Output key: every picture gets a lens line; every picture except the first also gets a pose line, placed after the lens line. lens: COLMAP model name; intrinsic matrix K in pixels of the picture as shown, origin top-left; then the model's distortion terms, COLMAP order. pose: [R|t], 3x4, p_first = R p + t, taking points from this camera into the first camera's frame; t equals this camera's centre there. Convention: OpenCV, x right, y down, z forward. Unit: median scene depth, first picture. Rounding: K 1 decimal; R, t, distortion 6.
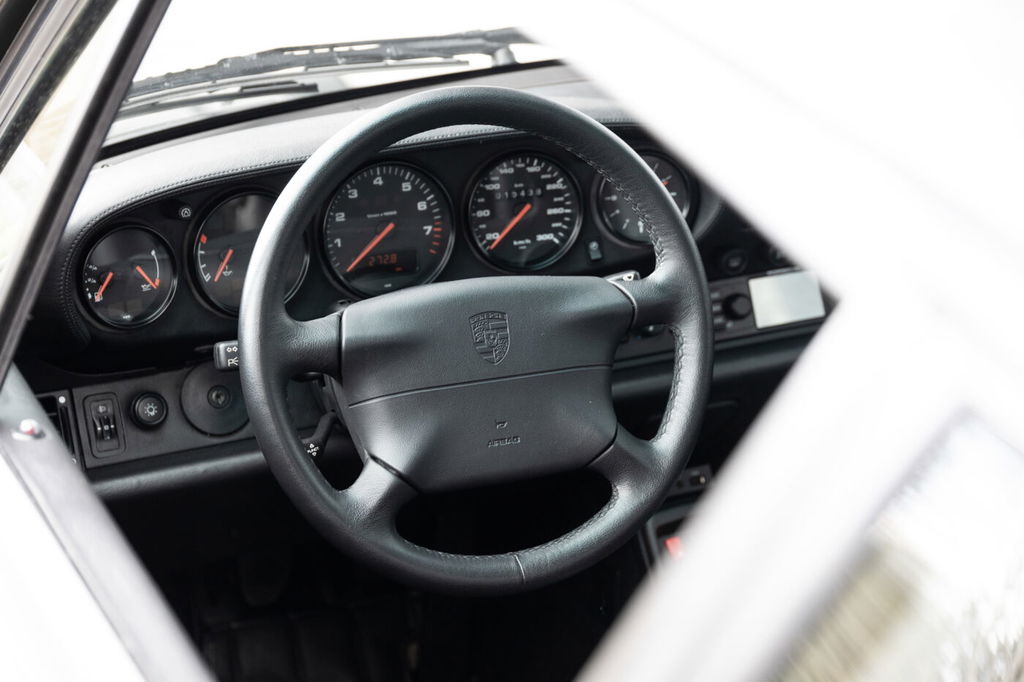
lens RADIAL K [[1962.9, 0, 513.4], [0, 1962.9, 338.3], [0, 0, 1]] dist [0.077620, 0.000000]
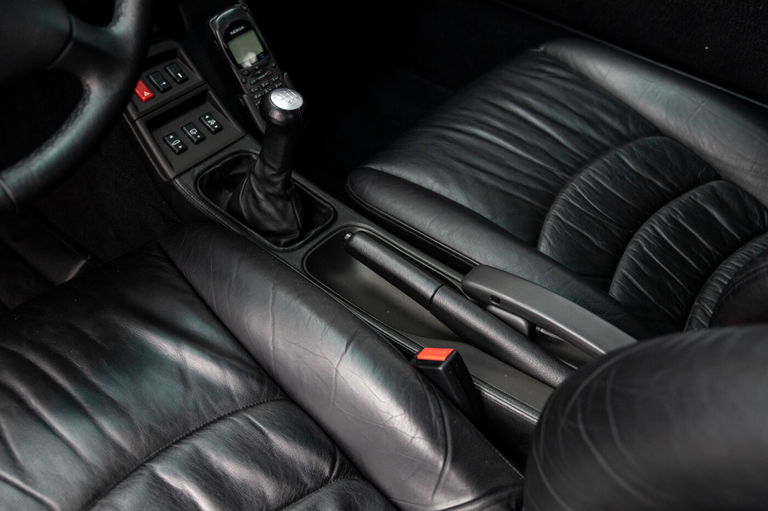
lens RADIAL K [[812.5, 0, 382.0], [0, 812.5, 261.7], [0, 0, 1]] dist [-0.009501, 0.000000]
pose [[0.908591, -0.262872, 0.324592, 0.028828], [0.098961, 0.890474, 0.444143, -0.009432], [-0.405794, -0.371422, 0.835091, 0.518190]]
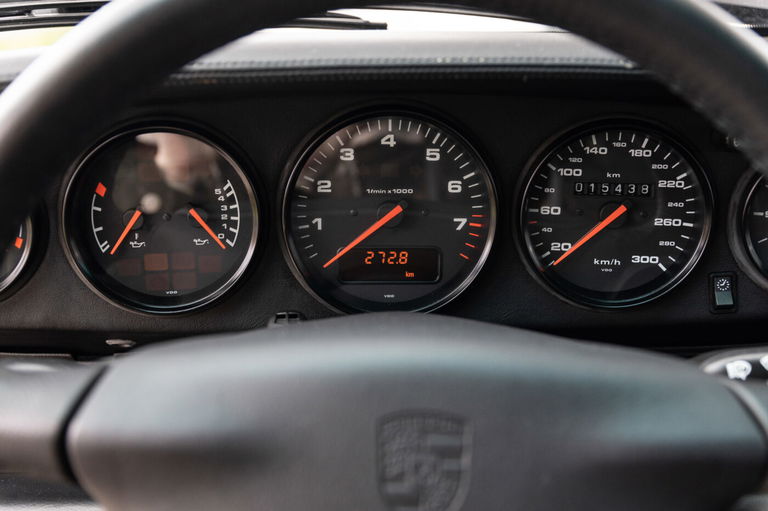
lens RADIAL K [[861.5, 0, 383.0], [0, 861.5, 255.4], [0, 0, 1]] dist [0.028701, 0.000000]
pose [[0.921884, 0.149698, -0.357381, 0.039286], [-0.152713, 0.988069, 0.019946, -0.046479], [0.356103, 0.036189, 0.933746, 0.718313]]
